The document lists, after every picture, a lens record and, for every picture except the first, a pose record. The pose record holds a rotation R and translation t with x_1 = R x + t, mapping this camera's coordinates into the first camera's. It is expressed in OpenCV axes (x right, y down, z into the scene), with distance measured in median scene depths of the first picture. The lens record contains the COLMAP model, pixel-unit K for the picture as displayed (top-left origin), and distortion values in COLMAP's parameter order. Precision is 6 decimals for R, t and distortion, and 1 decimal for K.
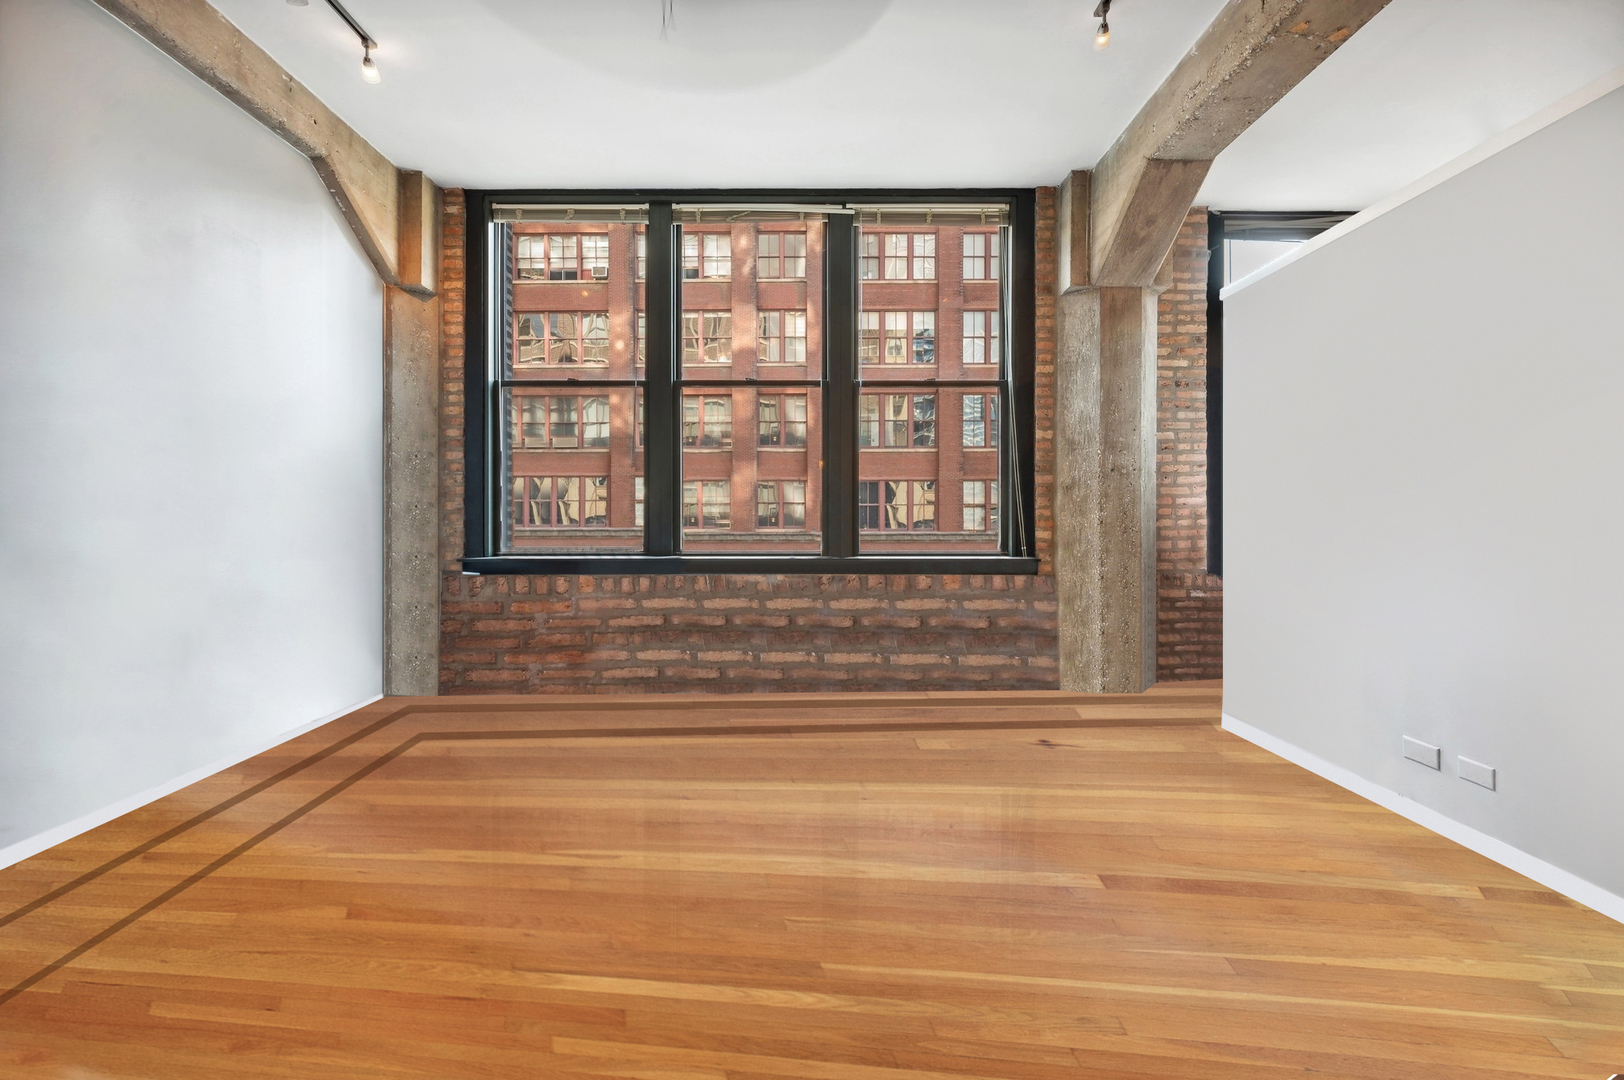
lens RADIAL K [[655.7, 0, 806.6], [0, 655.7, 519.4], [0, 0, 1]] dist [-0.001207, -0.000082]
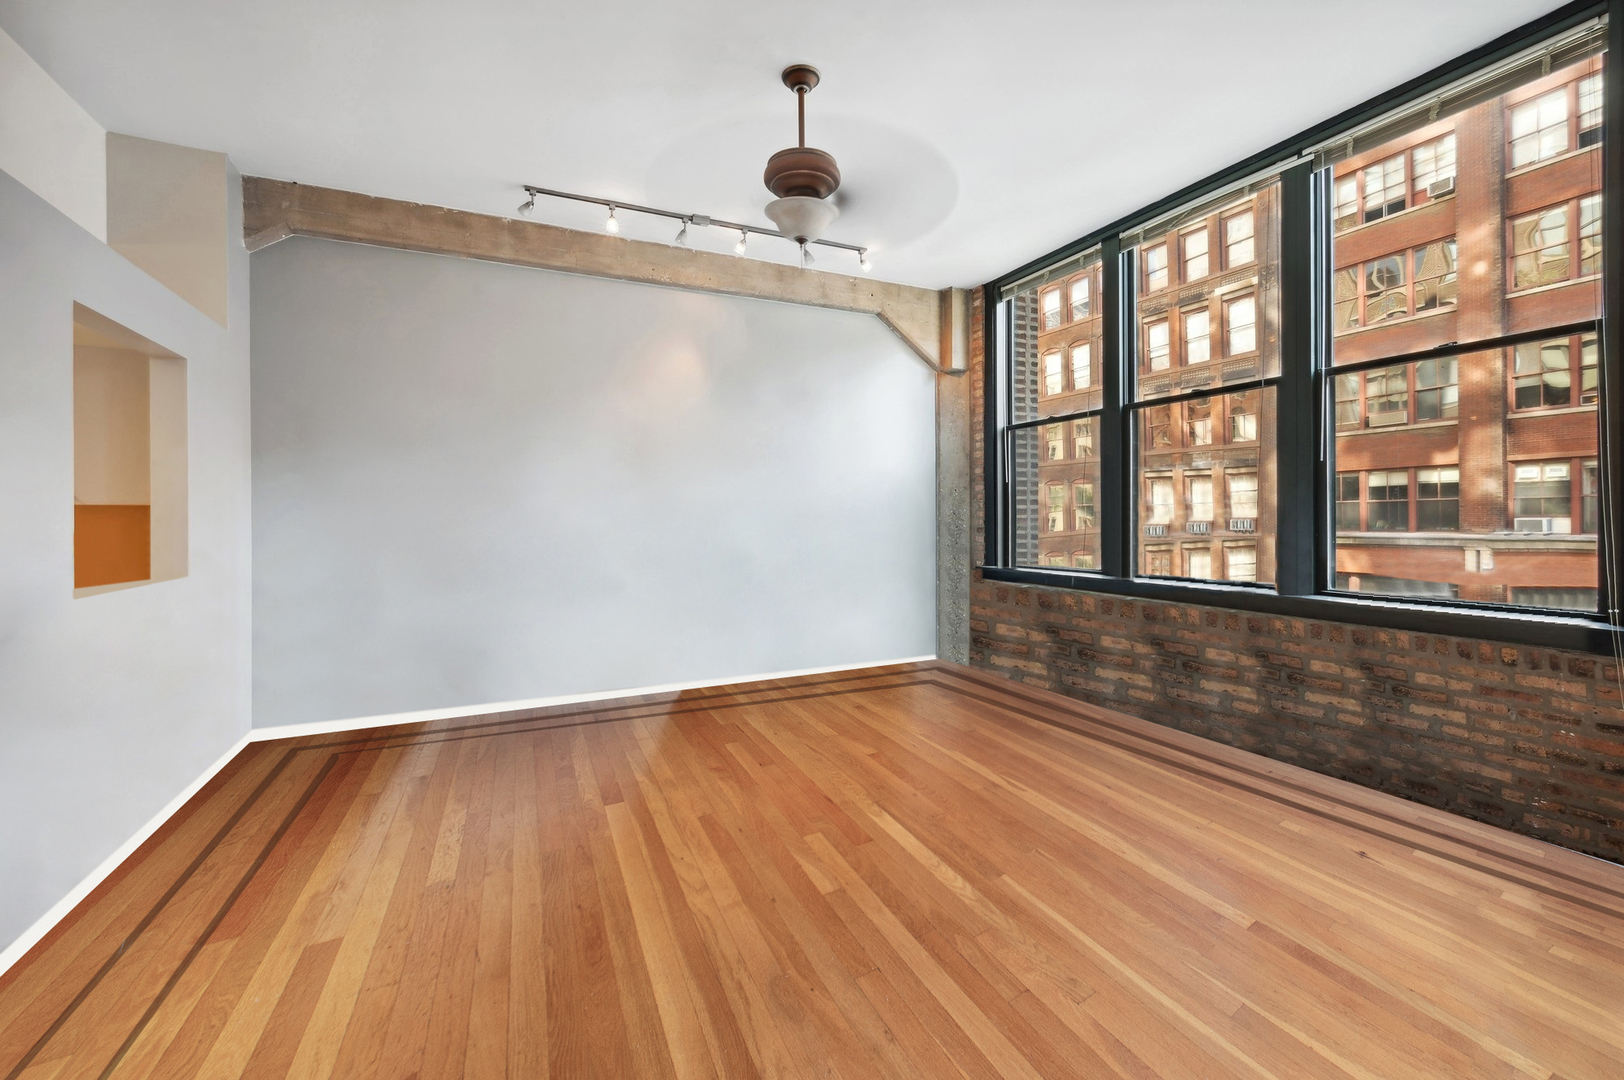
lens RADIAL K [[675.5, 0, 815.5], [0, 675.5, 513.0], [0, 0, 1]] dist [-0.000153, -0.000182]
pose [[0.426875, -0.006120, -0.904290, 0.557452], [0.008505, 0.999960, -0.002753, -0.045826], [0.904270, -0.006516, 0.426910, 0.115931]]
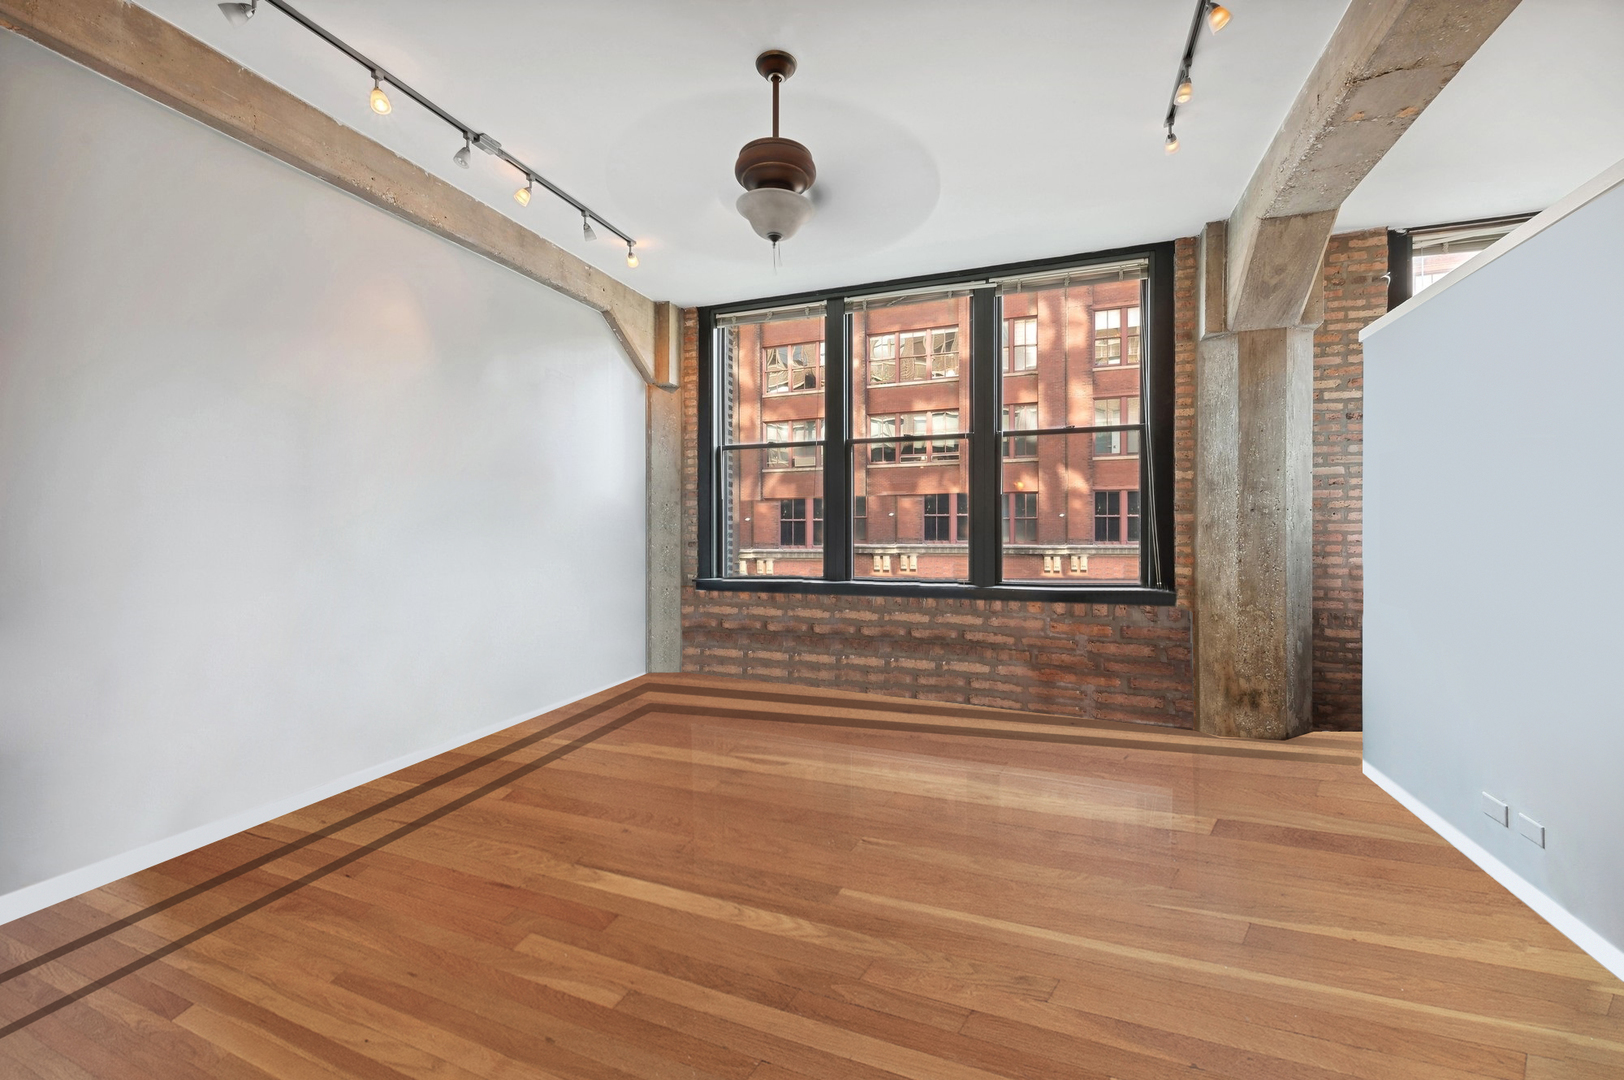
lens RADIAL K [[651.6, 0, 809.6], [0, 651.6, 528.5], [0, 0, 1]] dist [-0.001385, -0.000366]
pose [[0.935860, -0.000362, -0.352372, 0.171757], [0.001090, 0.999998, 0.001868, -0.047312], [0.352370, -0.002133, 0.935858, -0.184680]]
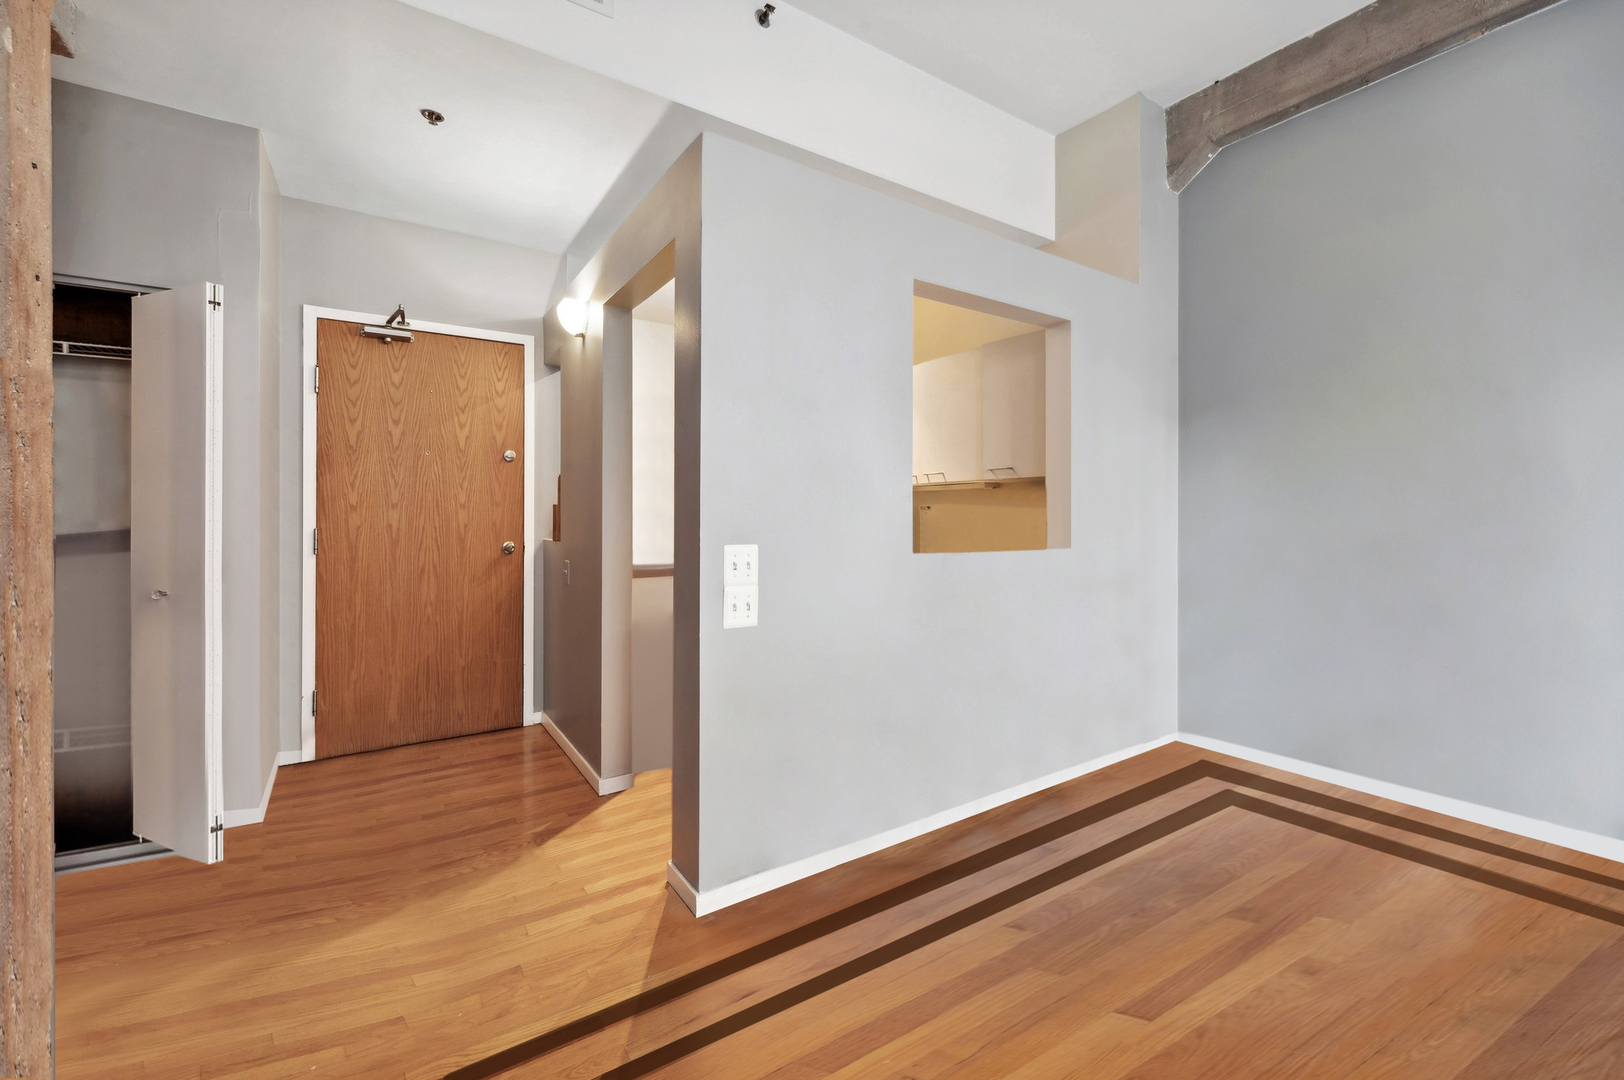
lens RADIAL K [[671.4, 0, 808.7], [0, 671.4, 522.2], [0, 0, 1]] dist [-0.001016, -0.000300]
pose [[-0.830464, 0.002648, -0.557065, 0.217564], [0.002262, 0.999996, 0.001381, -0.014833], [0.557067, -0.000113, -0.830468, 0.238999]]
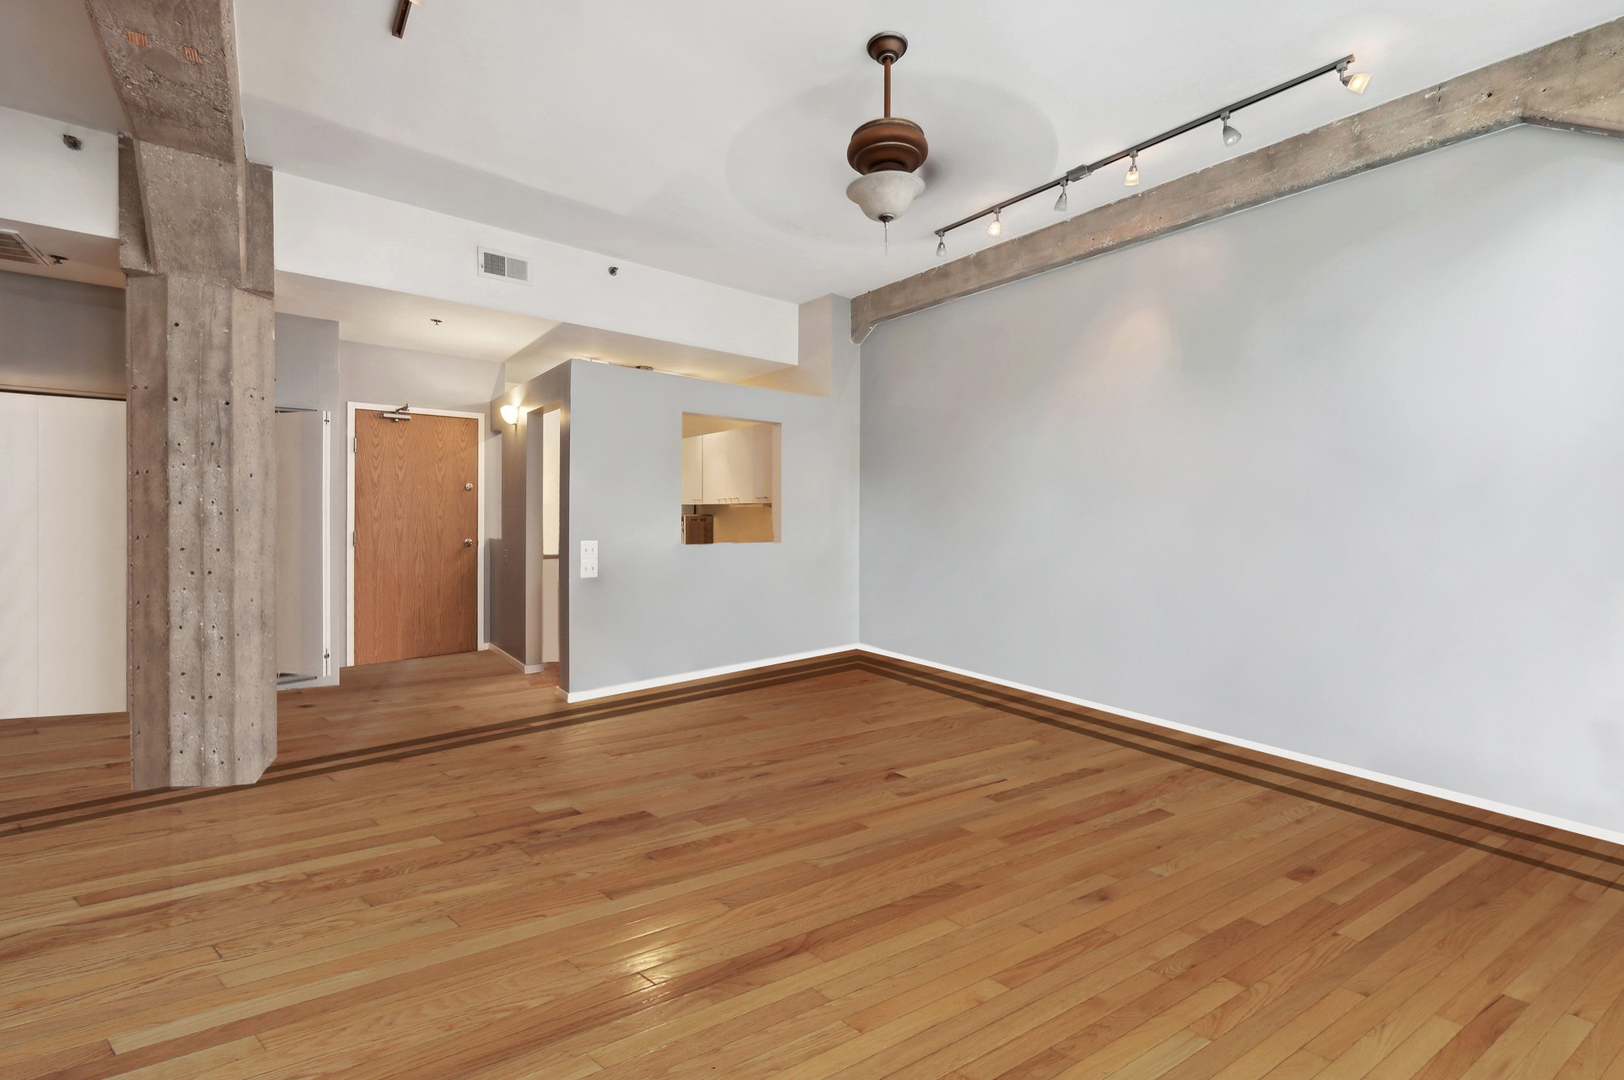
lens RADIAL K [[671.4, 0, 808.7], [0, 671.4, 522.2], [0, 0, 1]] dist [-0.001016, -0.000300]
pose [[-0.775715, 0.003558, -0.631074, 0.399493], [-0.001178, 0.999974, 0.007085, -0.036283], [0.631083, 0.006240, -0.775691, 0.879895]]
